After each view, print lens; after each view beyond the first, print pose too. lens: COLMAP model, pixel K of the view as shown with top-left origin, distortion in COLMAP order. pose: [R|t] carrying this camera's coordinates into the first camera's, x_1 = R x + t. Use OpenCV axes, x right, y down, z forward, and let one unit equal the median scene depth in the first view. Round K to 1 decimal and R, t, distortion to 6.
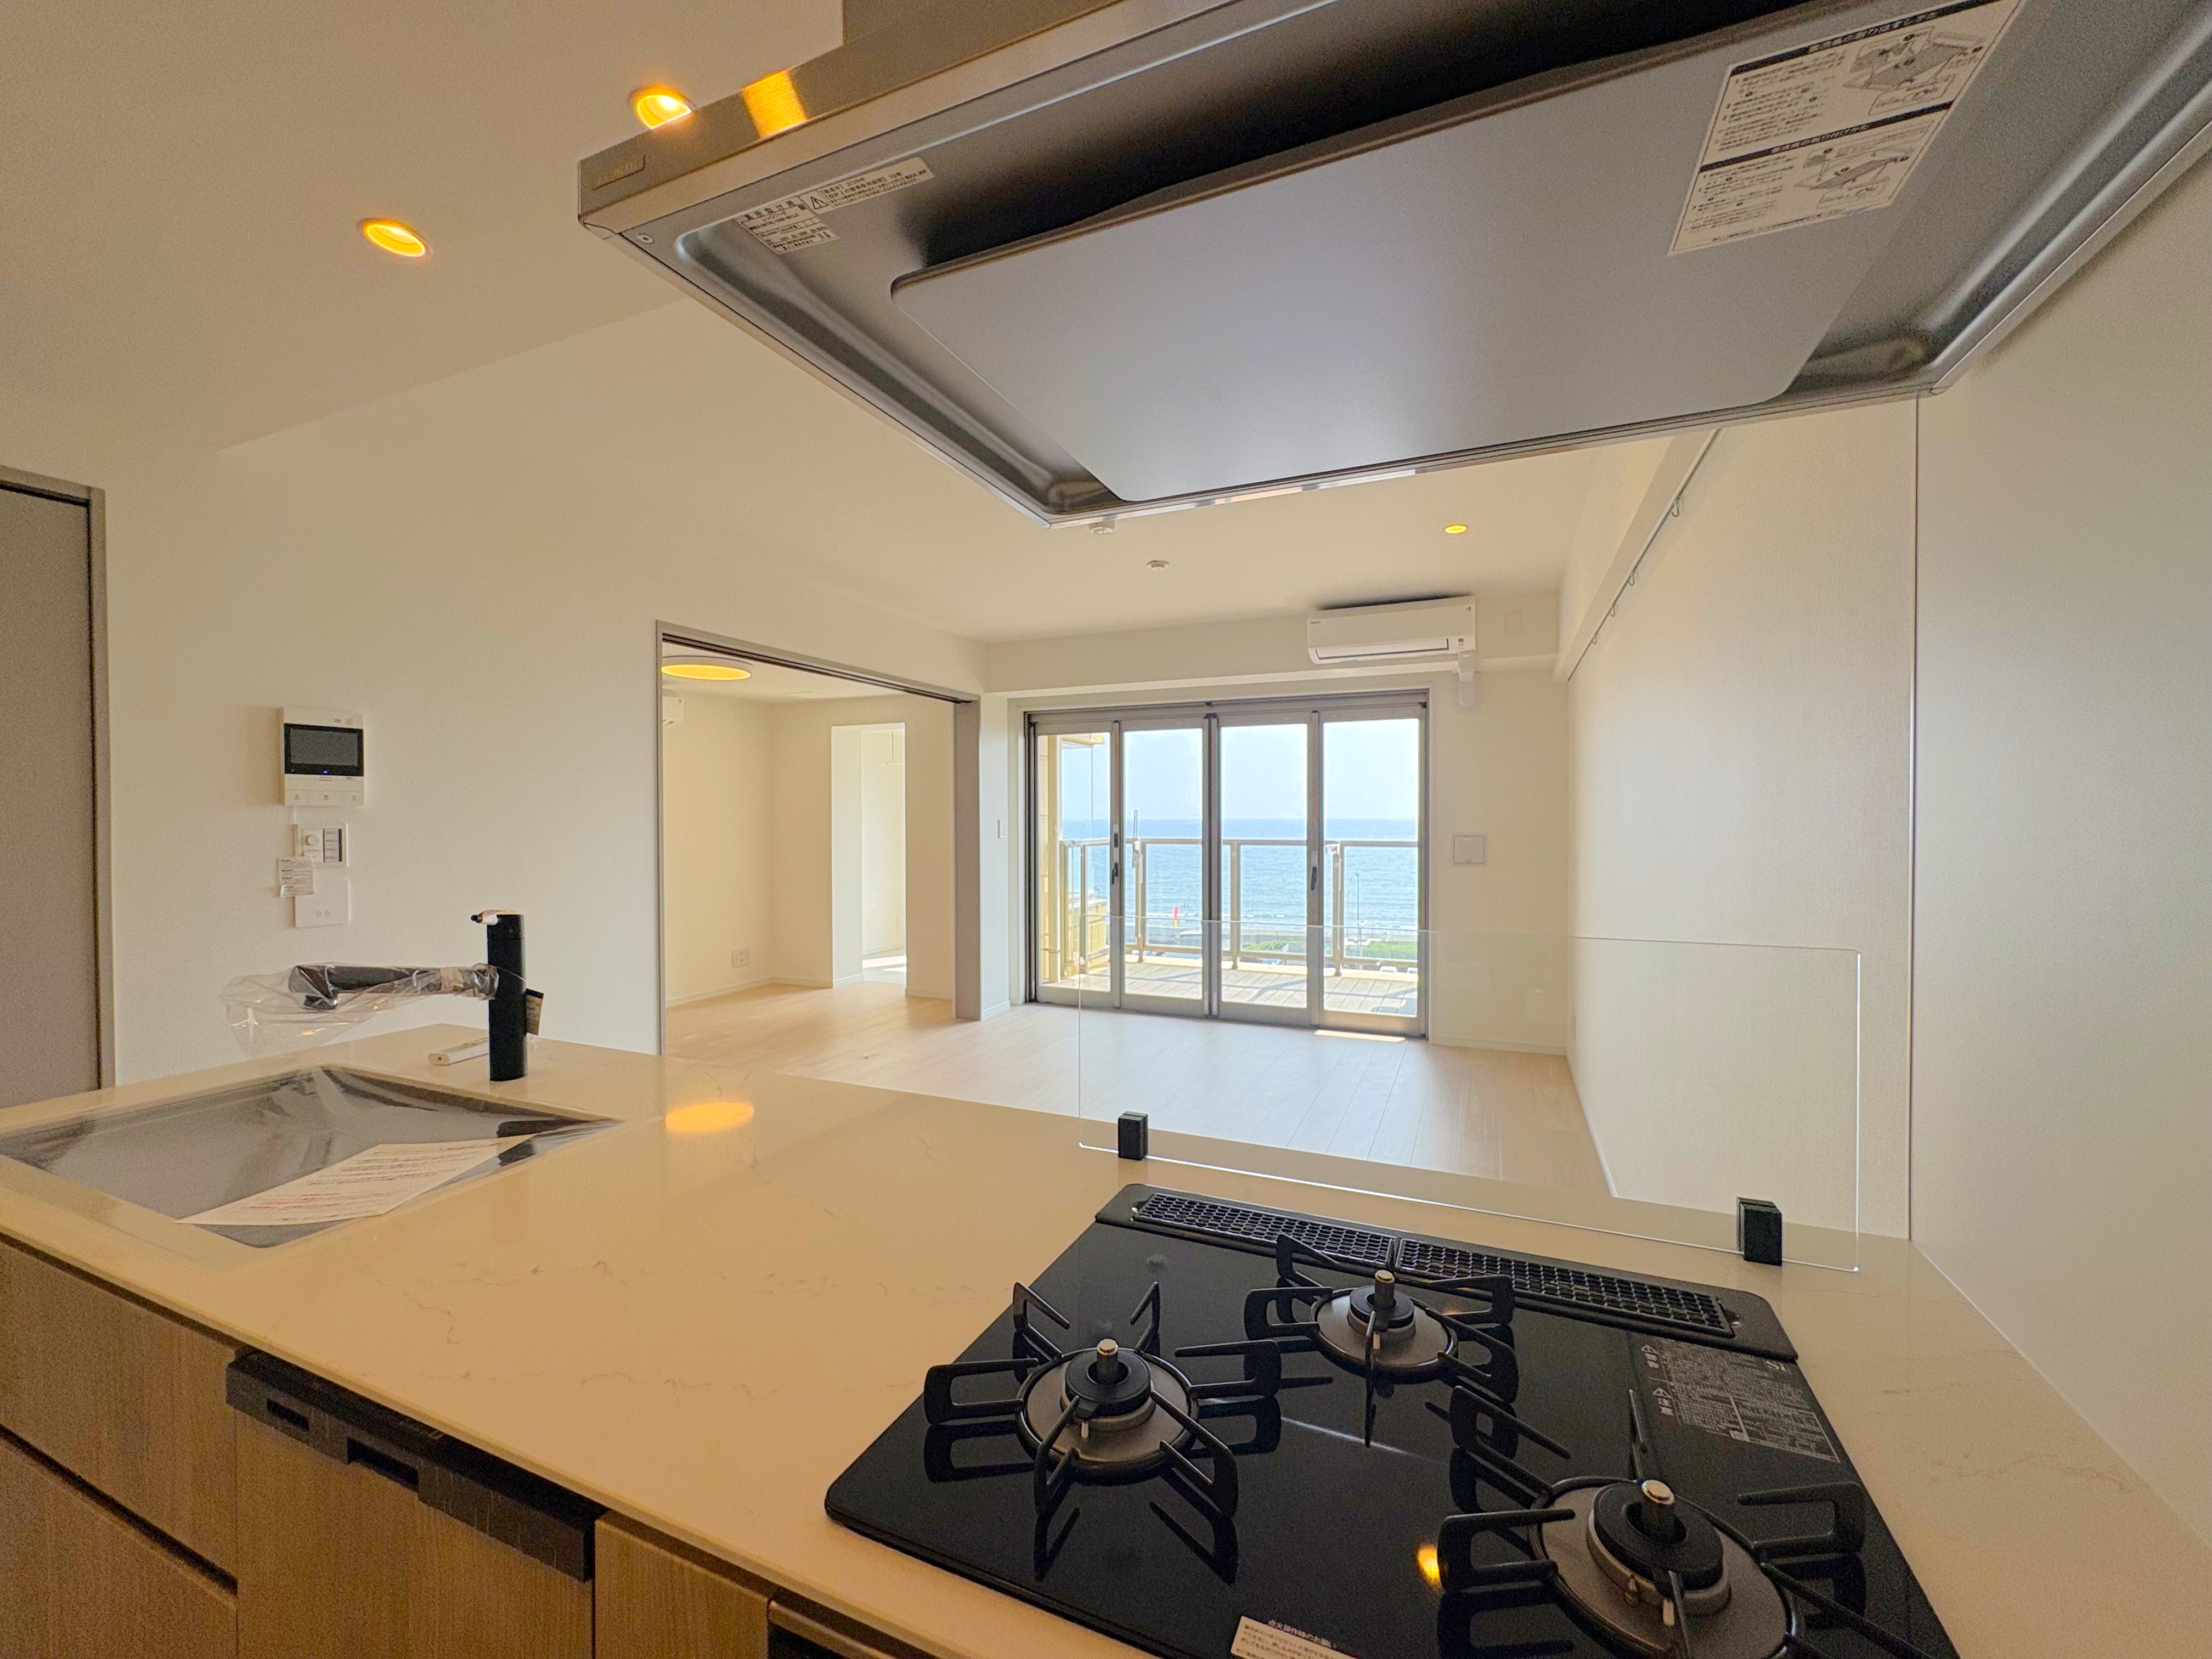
lens RADIAL K [[873.9, 0, 1099.0], [0, 873.9, 829.1], [0, 0, 1]] dist [-0.001988, -0.000178]
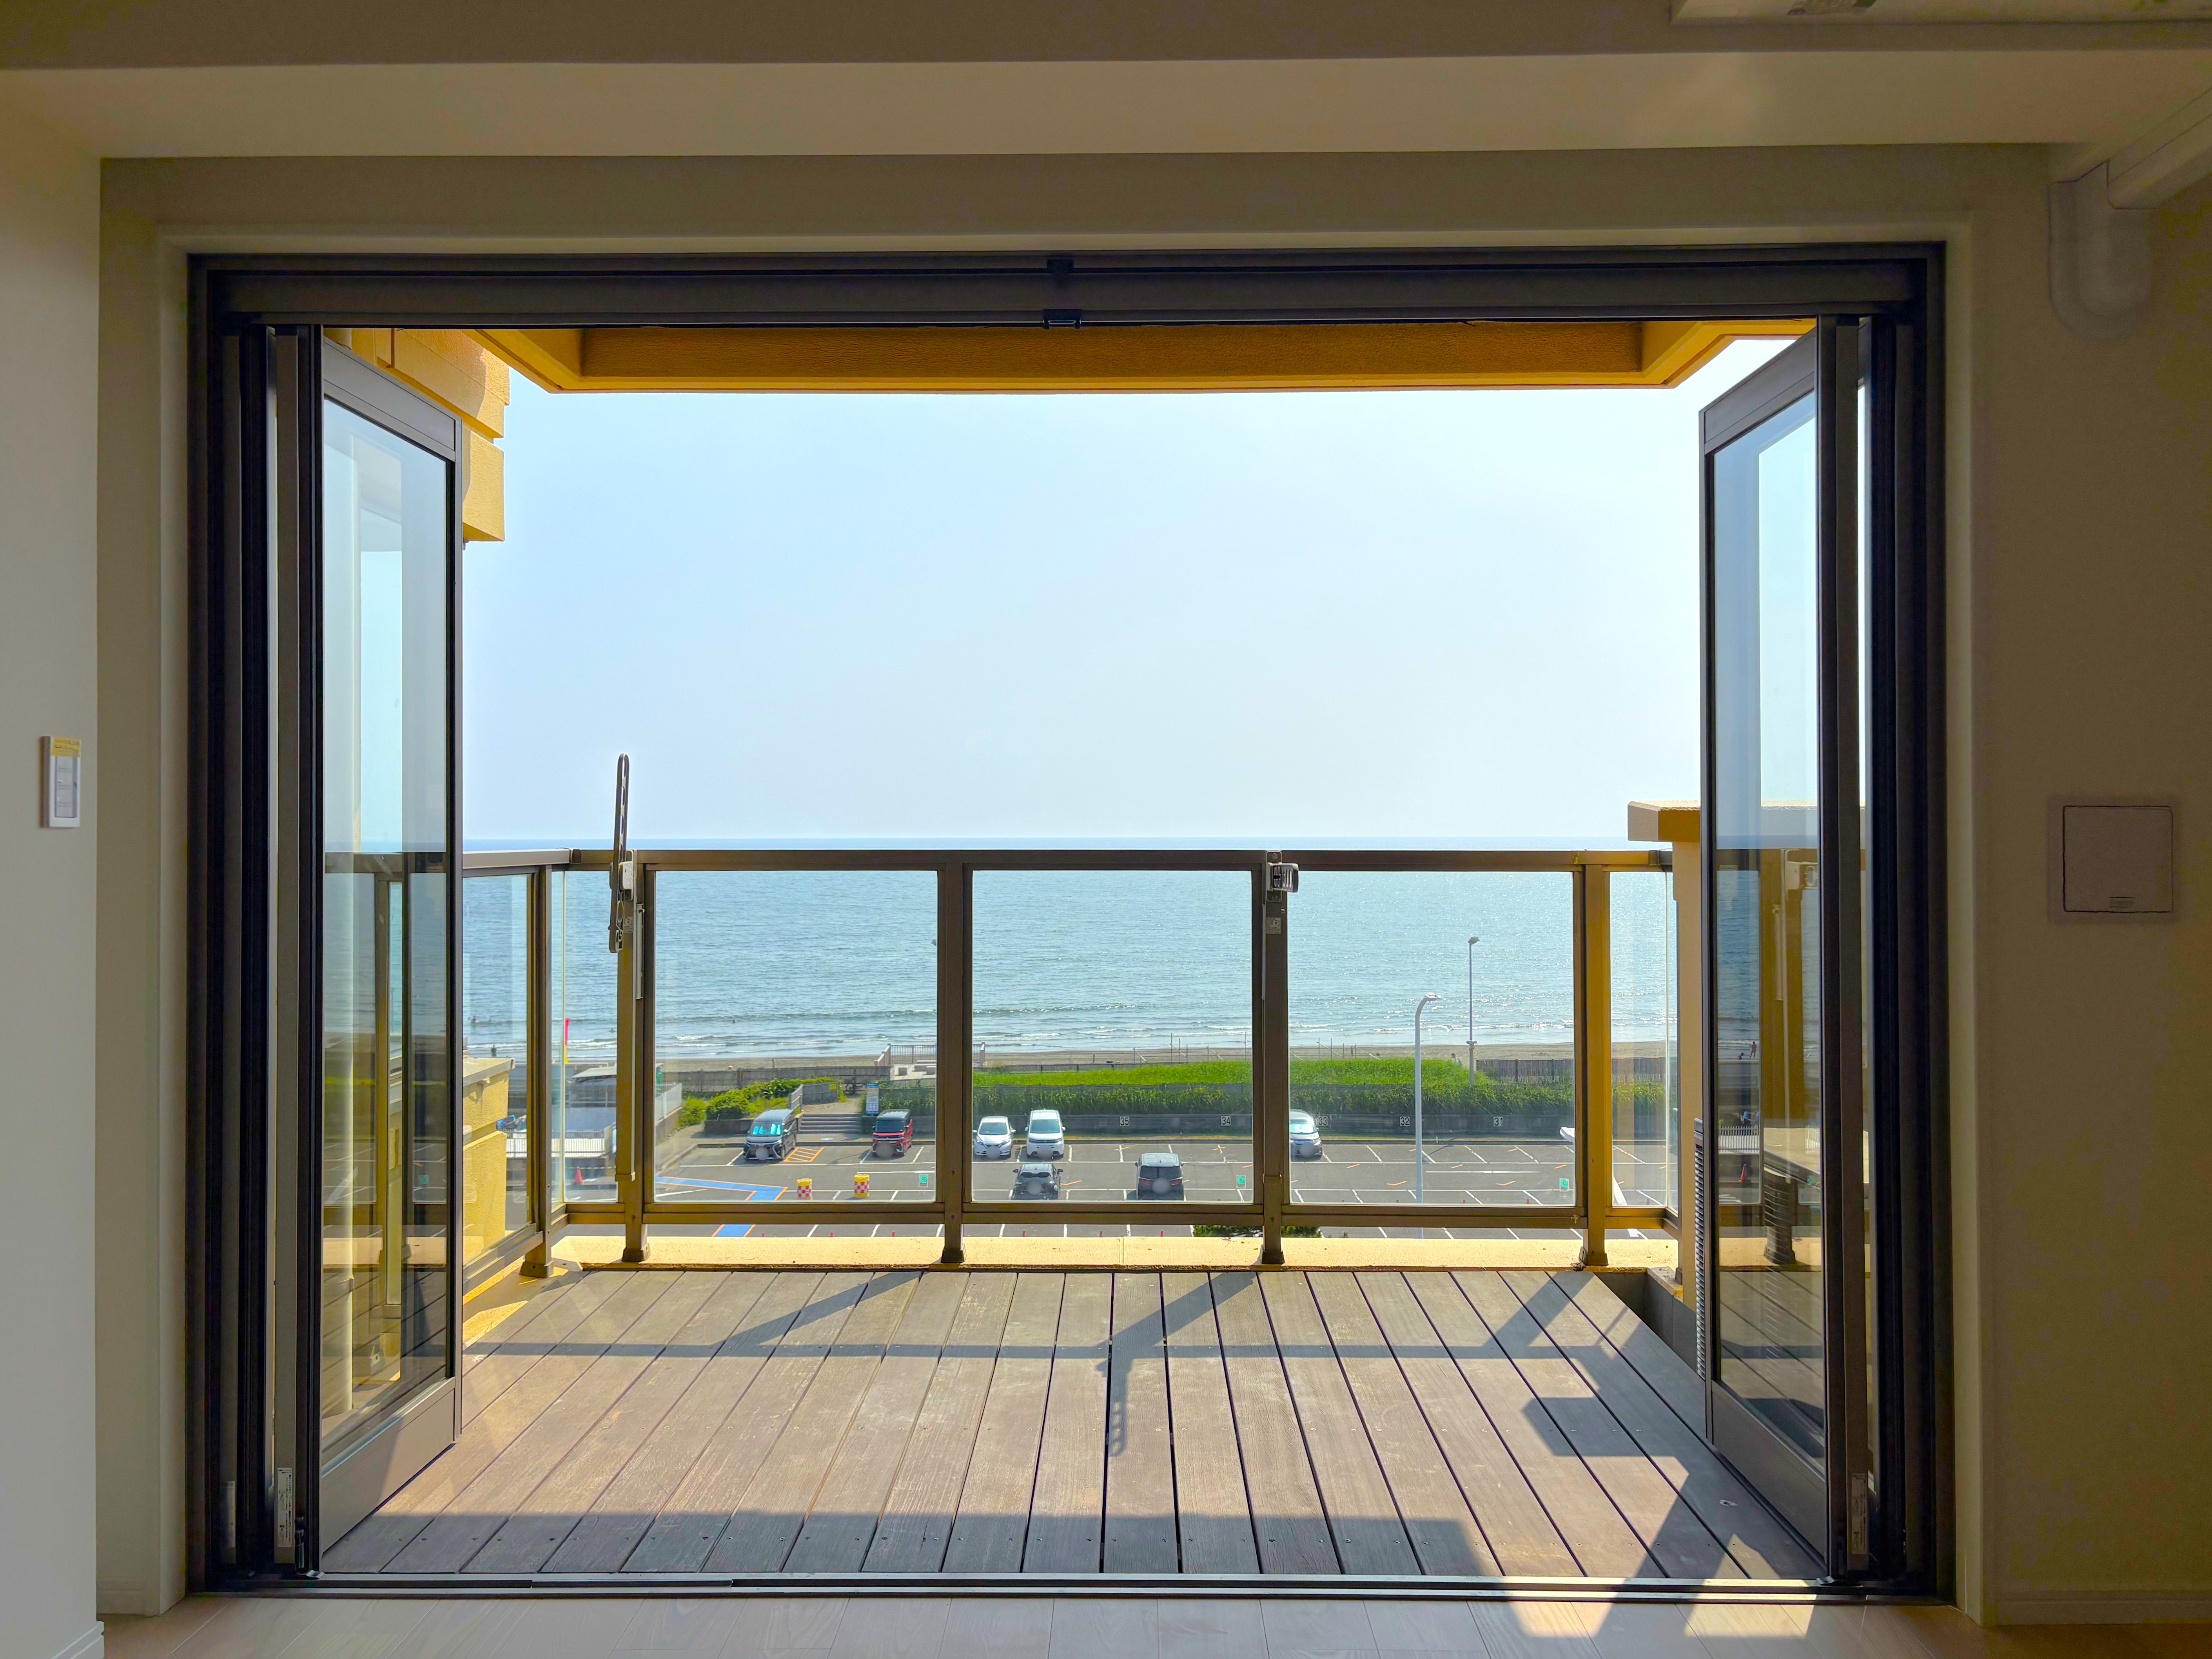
lens RADIAL K [[1694.1, 0, 1106.0], [0, 1694.1, 829.5], [0, 0, 1]] dist [0.061143, -0.059369]
pose [[0.921404, 0.001522, 0.388603, -0.043425], [0.004558, 0.999881, -0.014725, 0.018037], [-0.388579, 0.015339, 0.921288, 0.557782]]
